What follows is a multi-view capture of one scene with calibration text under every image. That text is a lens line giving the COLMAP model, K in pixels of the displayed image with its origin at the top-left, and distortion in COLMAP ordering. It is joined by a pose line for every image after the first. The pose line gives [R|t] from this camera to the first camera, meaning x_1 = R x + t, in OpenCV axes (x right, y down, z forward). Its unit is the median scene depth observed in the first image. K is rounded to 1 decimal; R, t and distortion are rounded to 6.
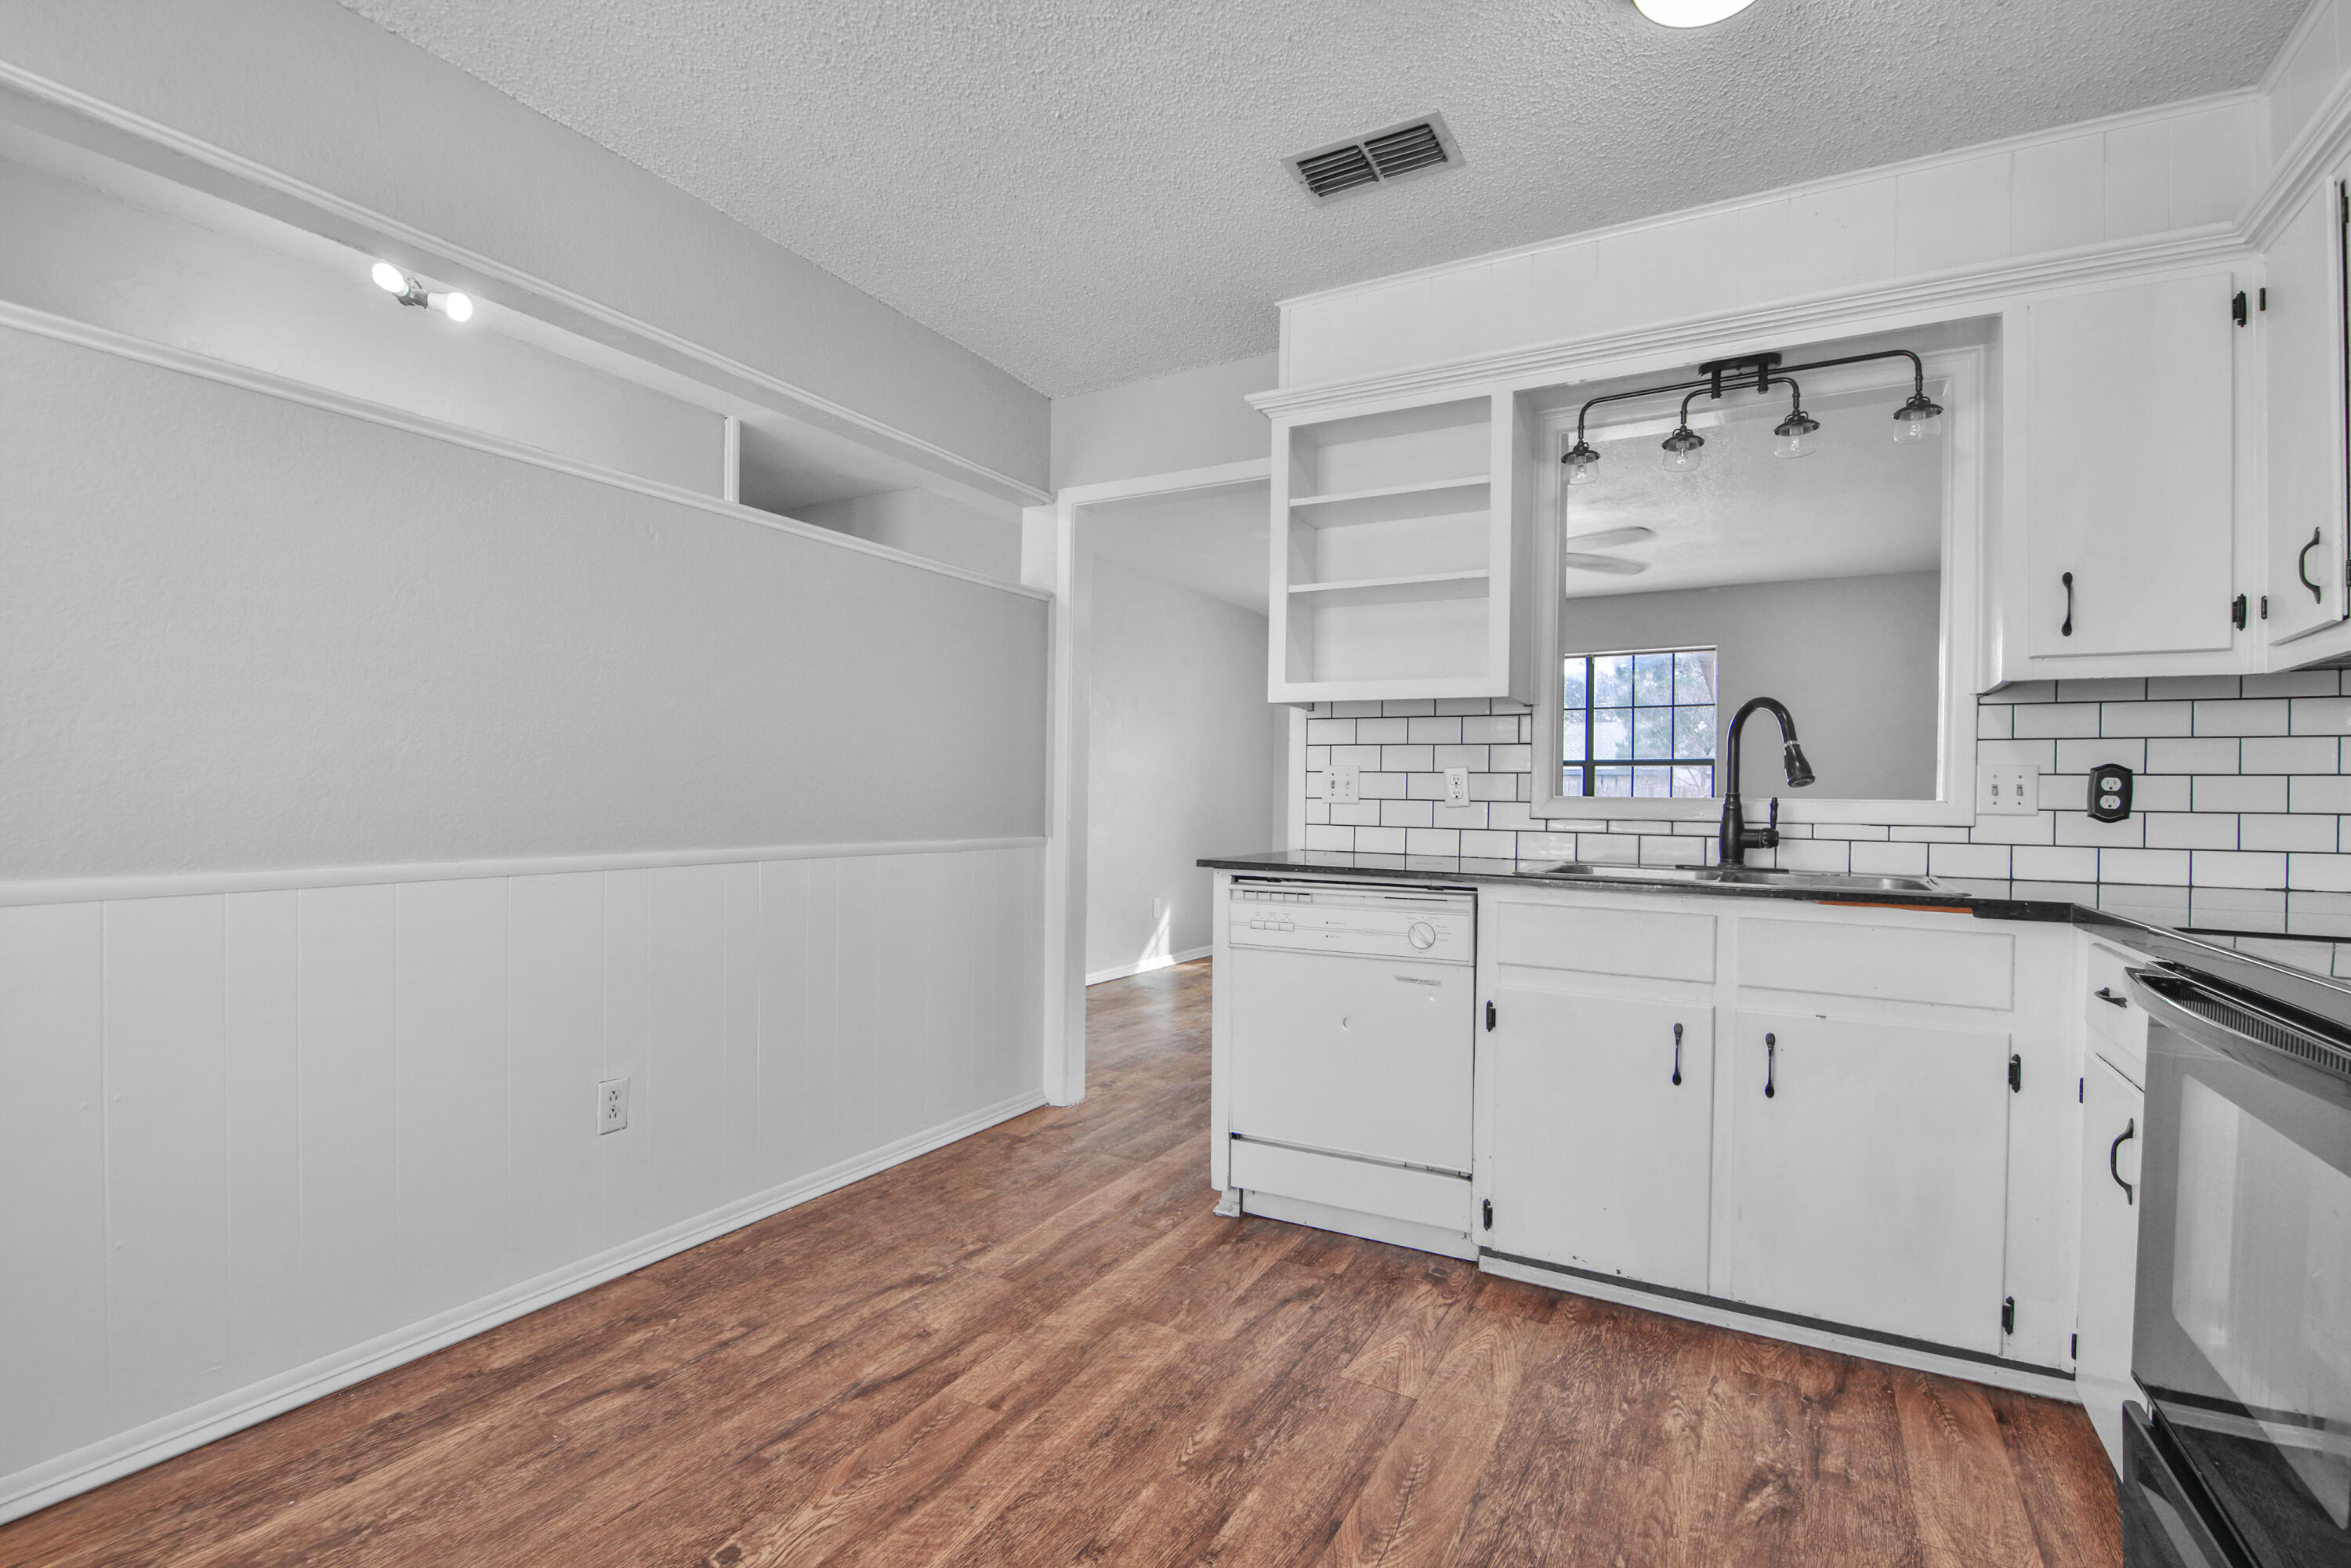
lens RADIAL K [[1067.1, 0, 1213.3], [0, 1067.1, 823.3], [0, 0, 1]] dist [0.000326, -0.008687]
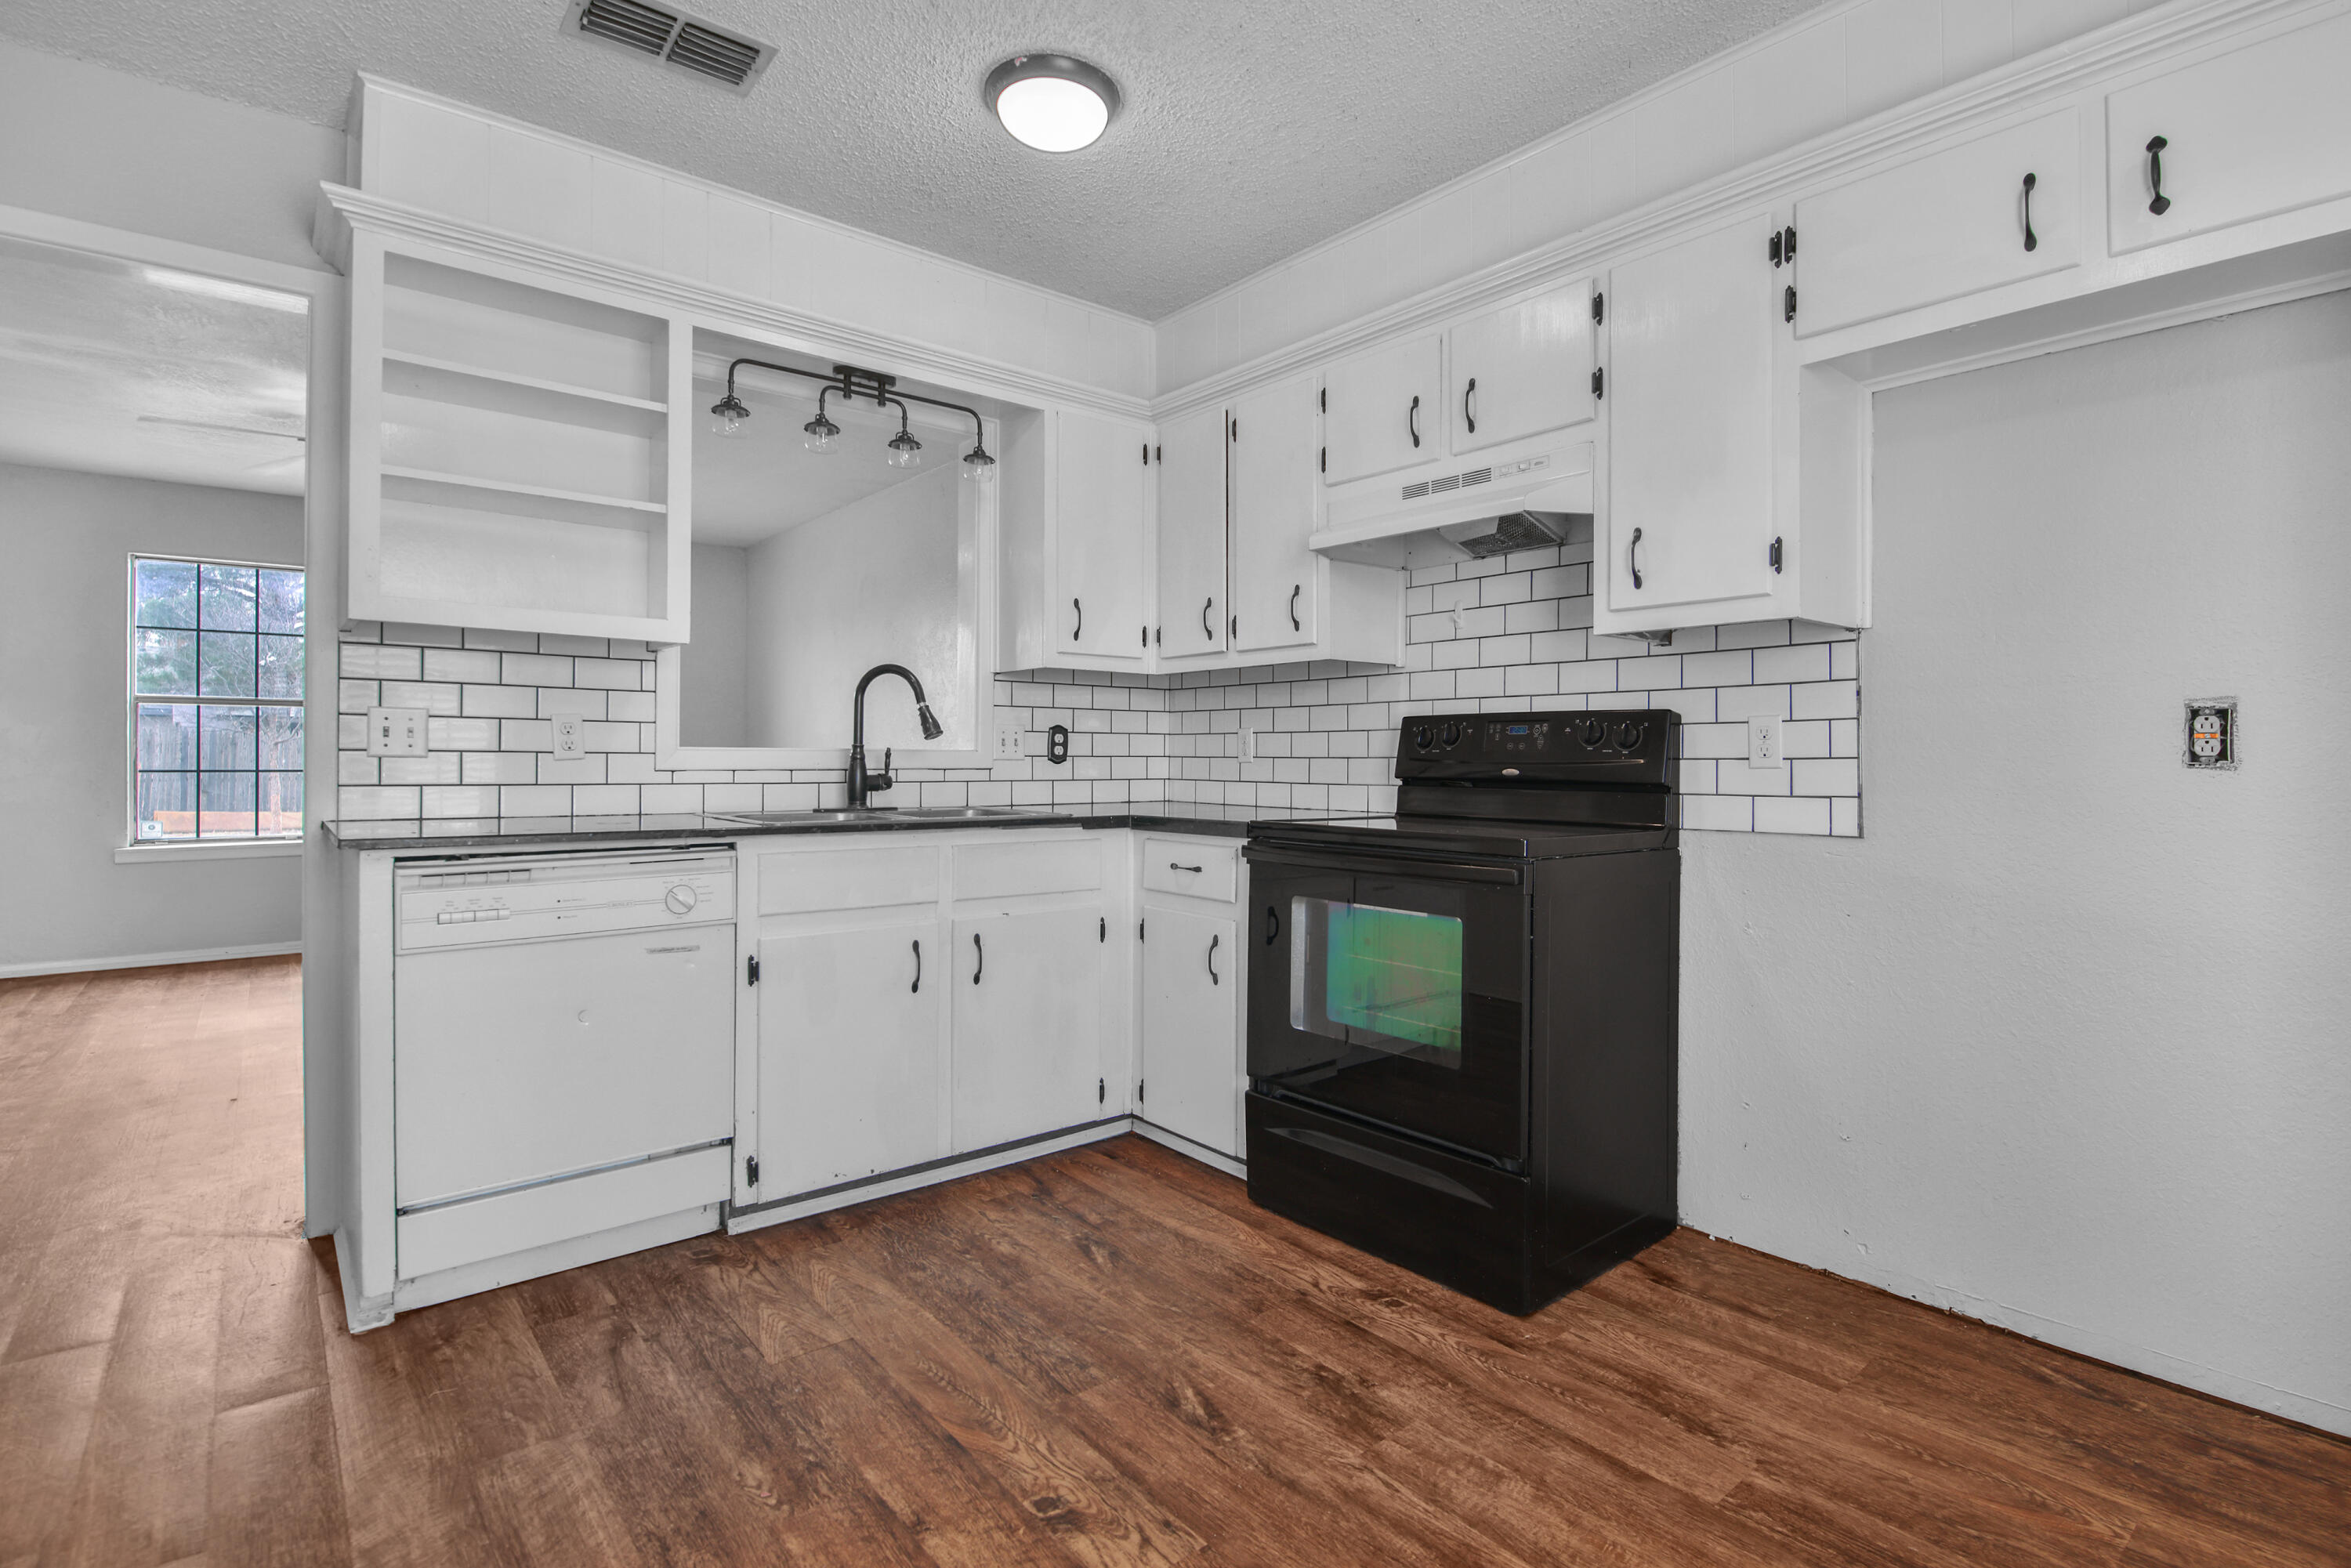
lens RADIAL K [[1091.0, 0, 1175.5], [0, 1091.0, 784.0], [0, 0, 1]] dist [0.000398, -0.009616]
pose [[0.383188, -0.034215, 0.923037, -0.533567], [0.021949, 0.999369, 0.027932, -0.012055], [-0.923410, 0.009556, 0.383697, 0.255406]]
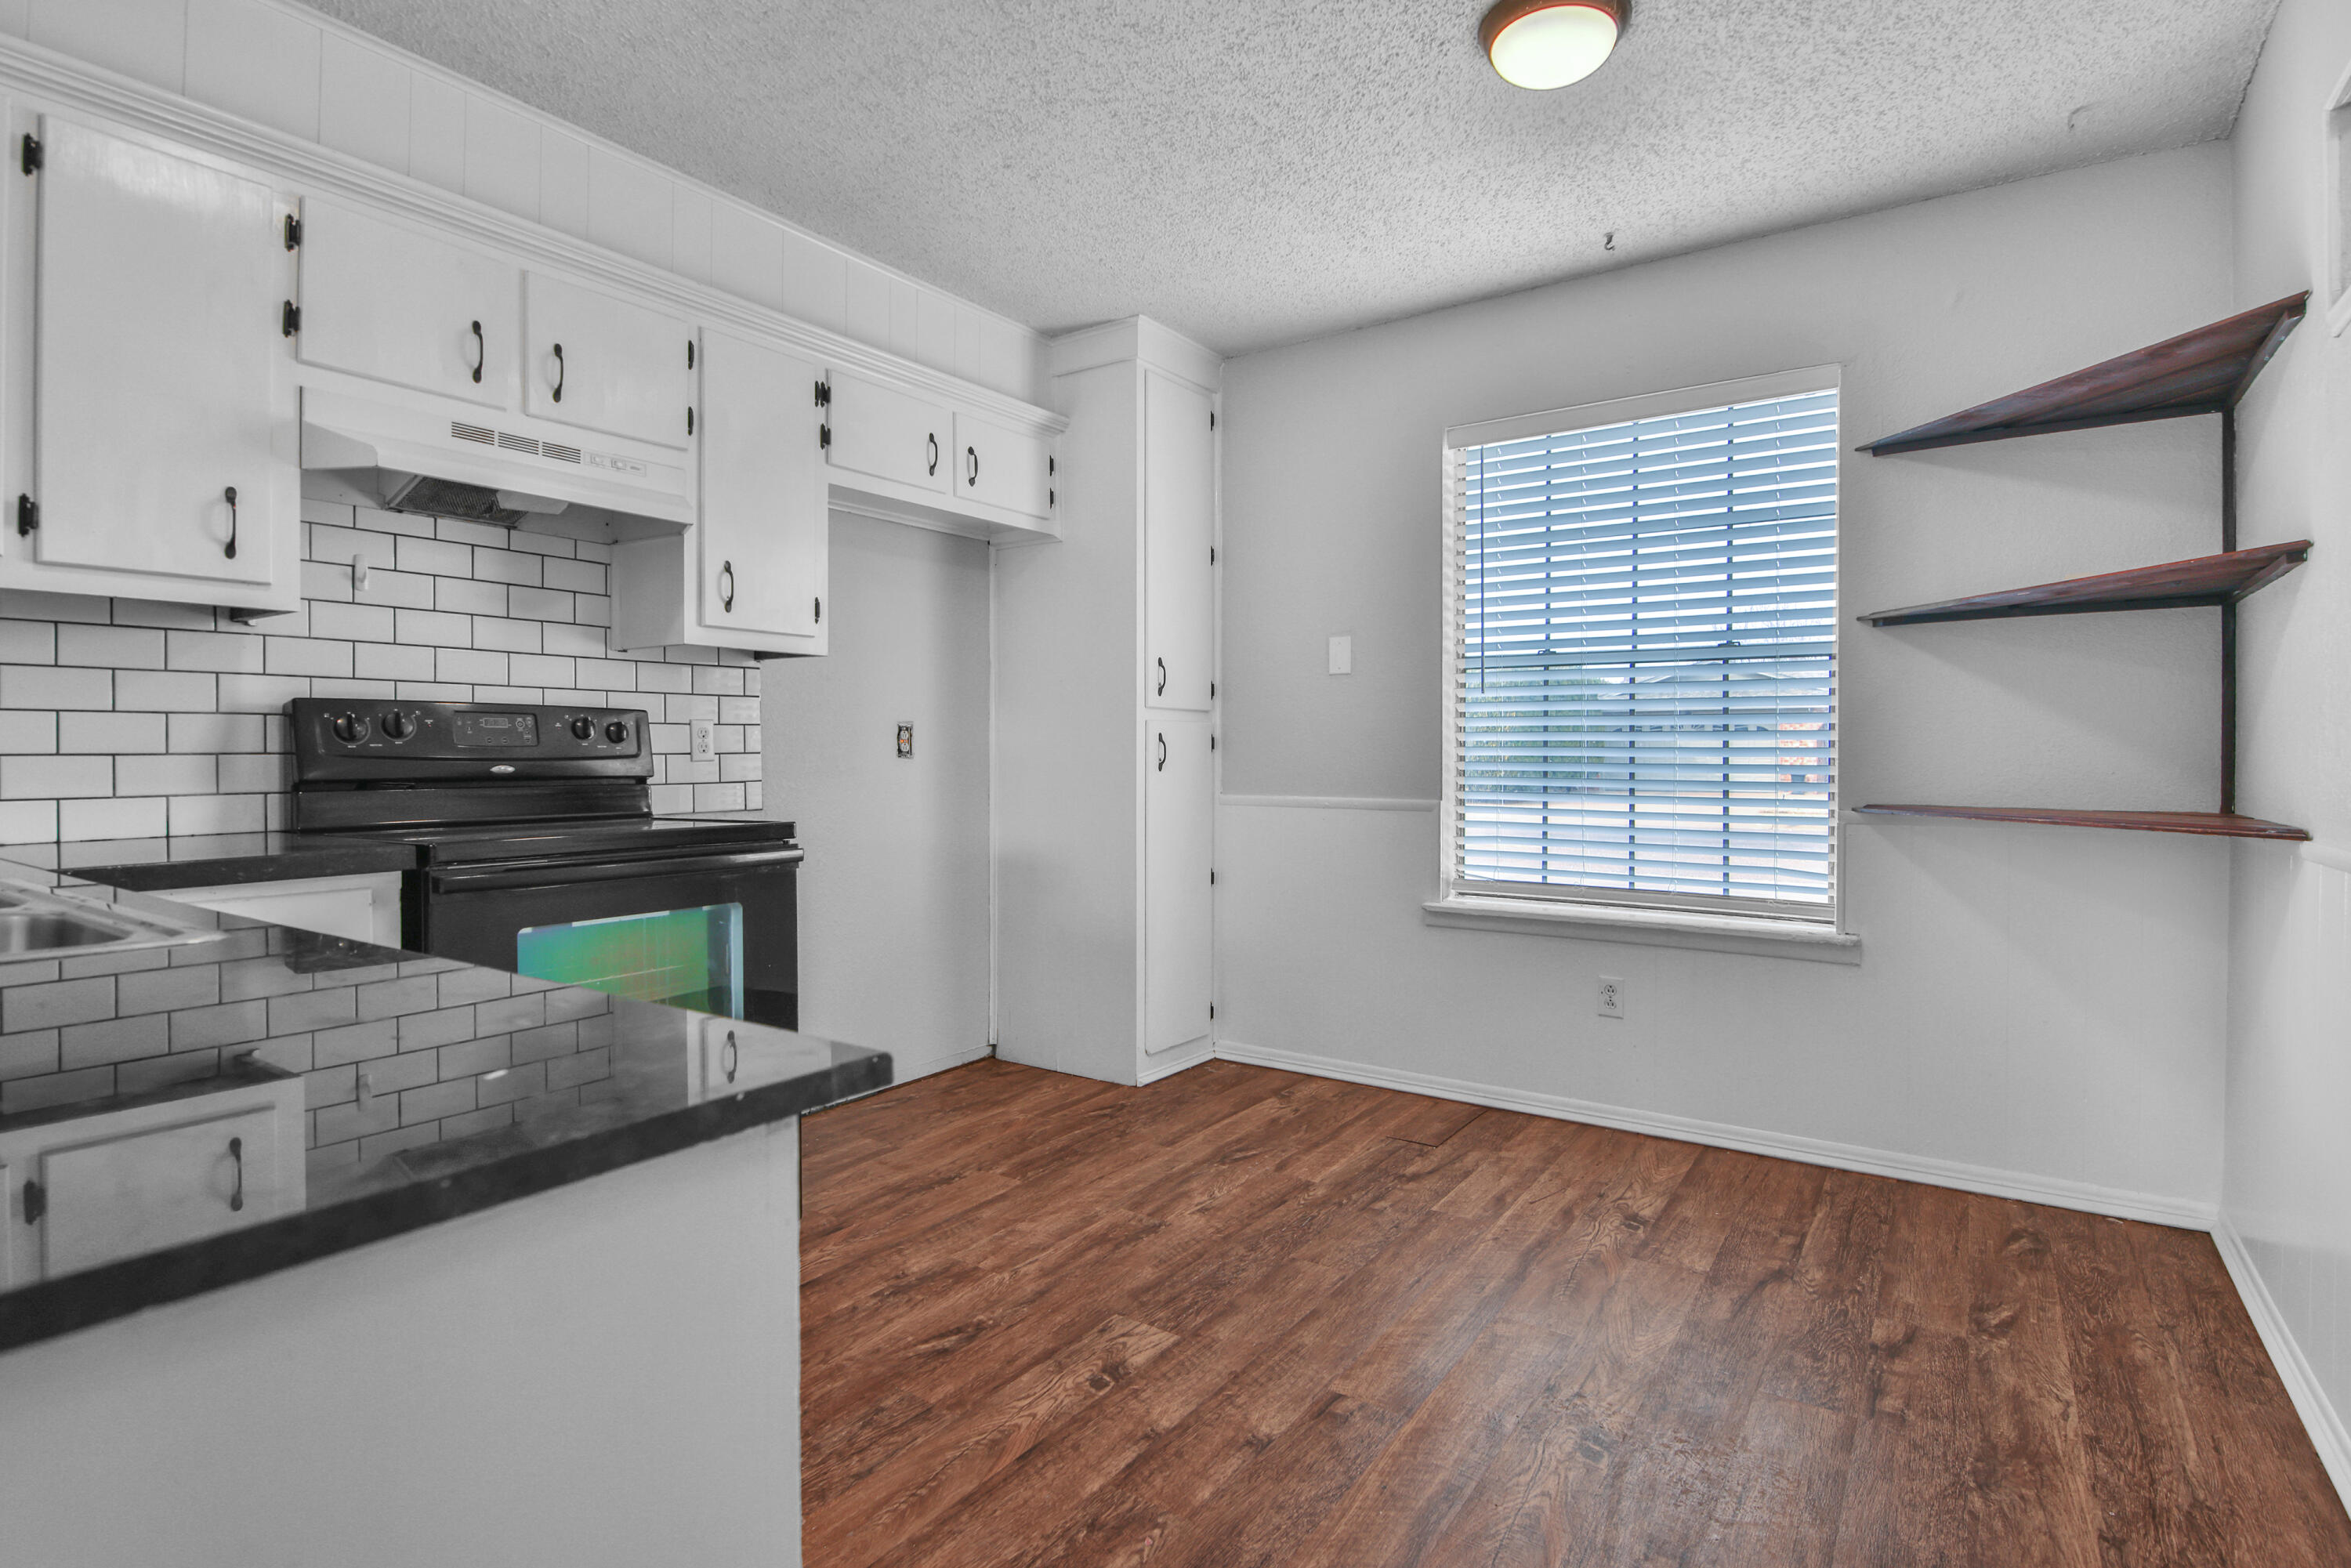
lens RADIAL K [[1146.1, 0, 1184.2], [0, 1146.1, 789.8], [0, 0, 1]] dist [0.000861, -0.011030]
pose [[-0.992288, -0.017177, 0.122760, -0.112586], [-0.010595, 0.998481, 0.054066, -0.031332], [-0.123502, 0.052348, -0.990963, 1.402337]]
